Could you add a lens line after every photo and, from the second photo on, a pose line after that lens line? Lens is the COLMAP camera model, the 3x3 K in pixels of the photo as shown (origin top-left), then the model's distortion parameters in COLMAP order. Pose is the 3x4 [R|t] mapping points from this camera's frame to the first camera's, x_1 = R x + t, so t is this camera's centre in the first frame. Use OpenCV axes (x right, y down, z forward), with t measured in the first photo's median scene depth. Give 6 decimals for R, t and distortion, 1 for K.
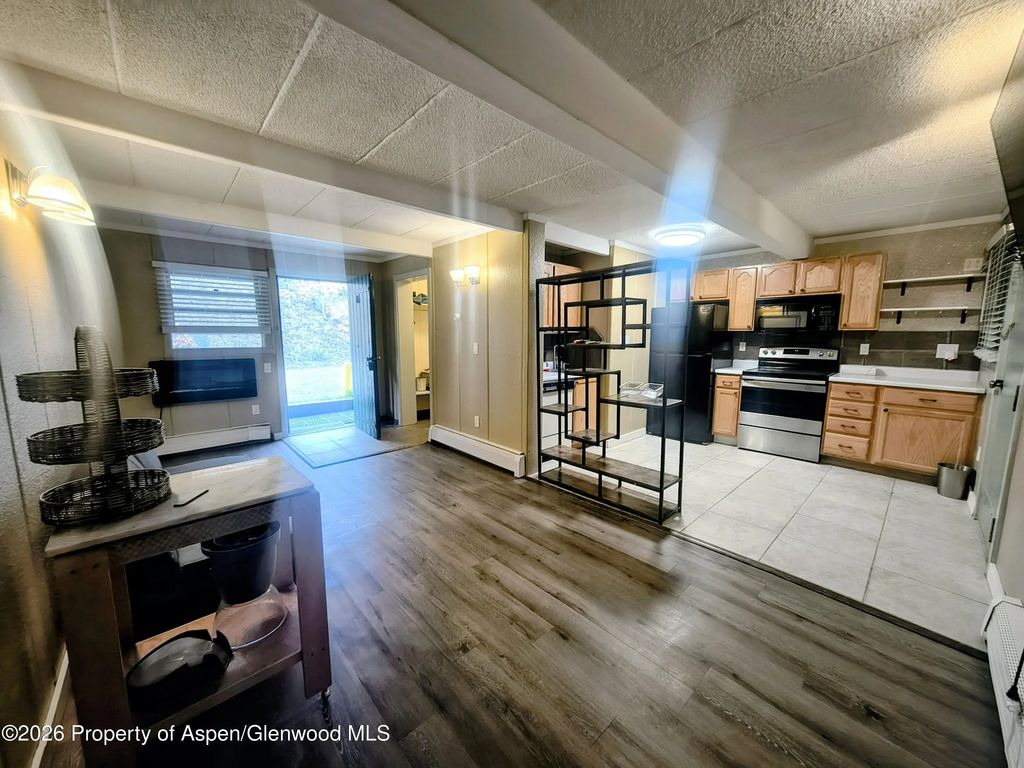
lens RADIAL K [[381.0, 0, 514.7], [0, 381.0, 384.8], [0, 0, 1]] dist [-0.002577, -0.000153]
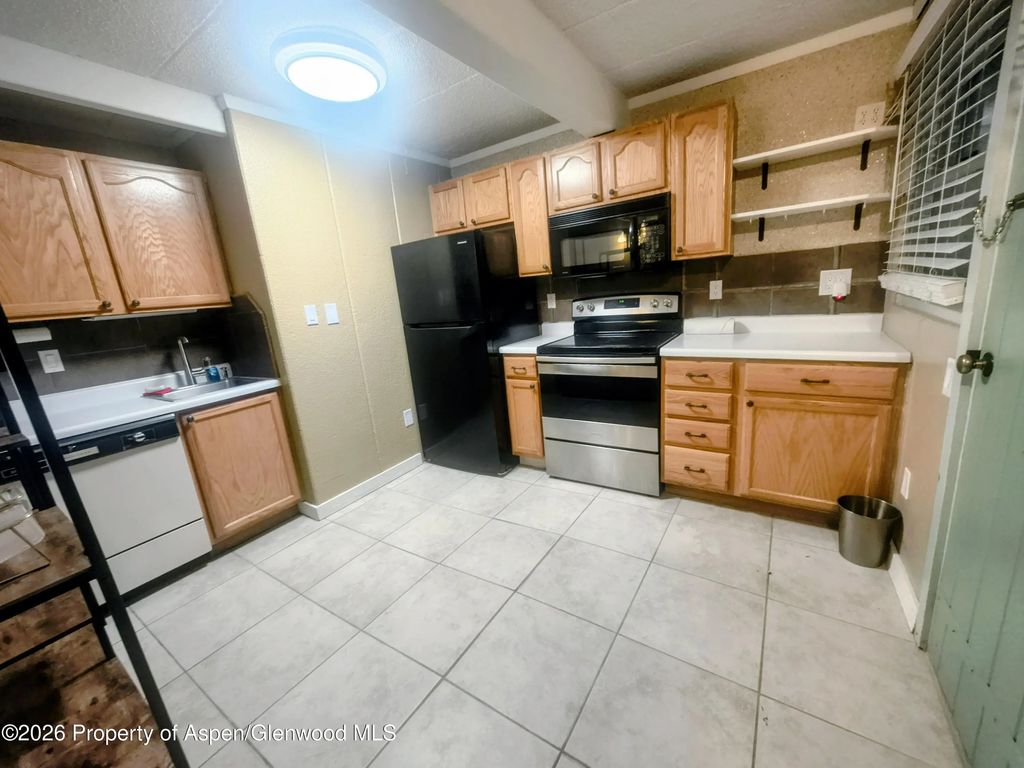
lens RADIAL K [[406.4, 0, 511.7], [0, 406.4, 382.5], [0, 0, 1]] dist [-0.002179, -0.000189]
pose [[0.967288, -0.142013, 0.210204, 0.513071], [0.123175, 0.987312, 0.100213, -0.059844], [-0.221769, -0.071043, 0.972508, 0.497928]]
